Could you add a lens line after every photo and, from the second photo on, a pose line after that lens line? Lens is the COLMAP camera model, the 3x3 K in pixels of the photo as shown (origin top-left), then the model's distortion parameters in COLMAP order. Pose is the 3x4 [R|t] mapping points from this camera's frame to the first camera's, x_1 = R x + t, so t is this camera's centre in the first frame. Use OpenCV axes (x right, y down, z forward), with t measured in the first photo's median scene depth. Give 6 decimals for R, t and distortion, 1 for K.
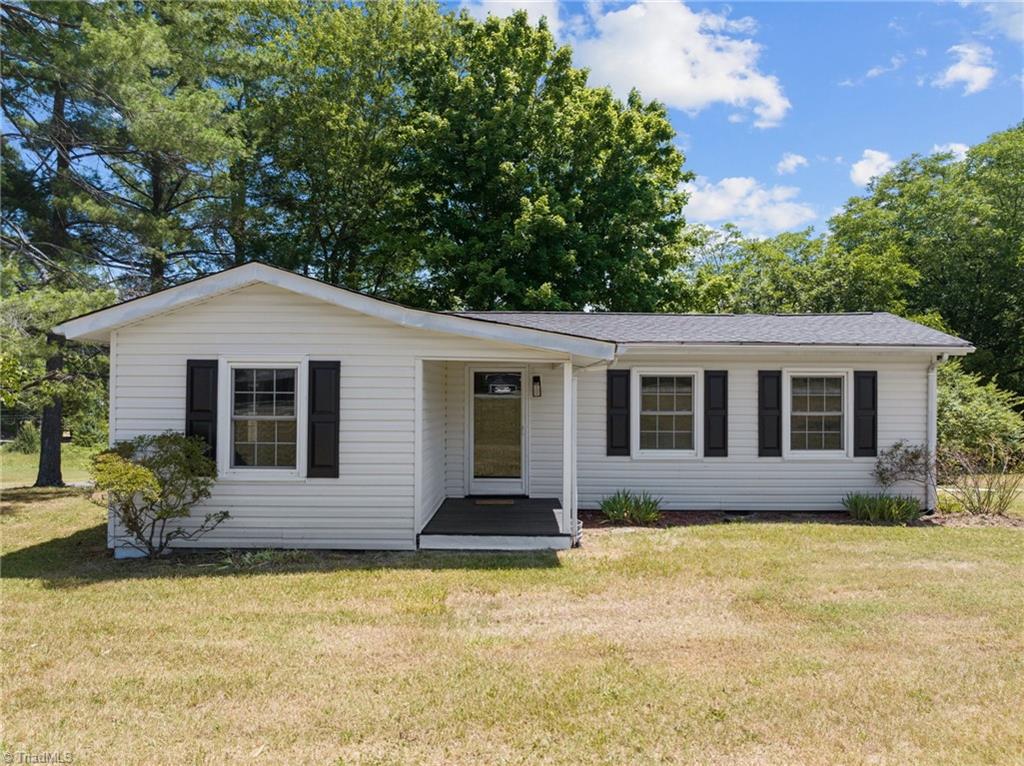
lens RADIAL K [[728.1, 0, 512.0], [0, 728.1, 383.0], [0, 0, 1]] dist [-0.042502, 0.001201]
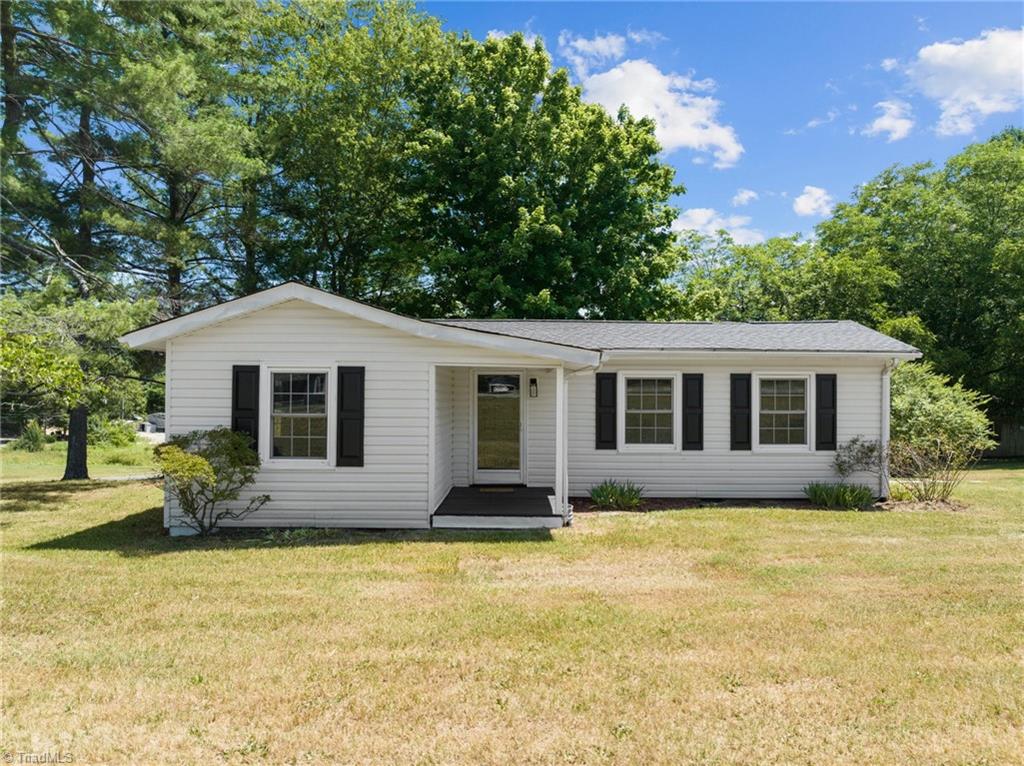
lens RADIAL K [[728.1, 0, 512.0], [0, 728.1, 383.0], [0, 0, 1]] dist [-0.042502, 0.001201]
pose [[0.999997, 0.000407, 0.002362, -0.002028], [-0.000411, 0.999998, 0.001794, -0.004473], [-0.002361, -0.001795, 0.999996, -0.123416]]
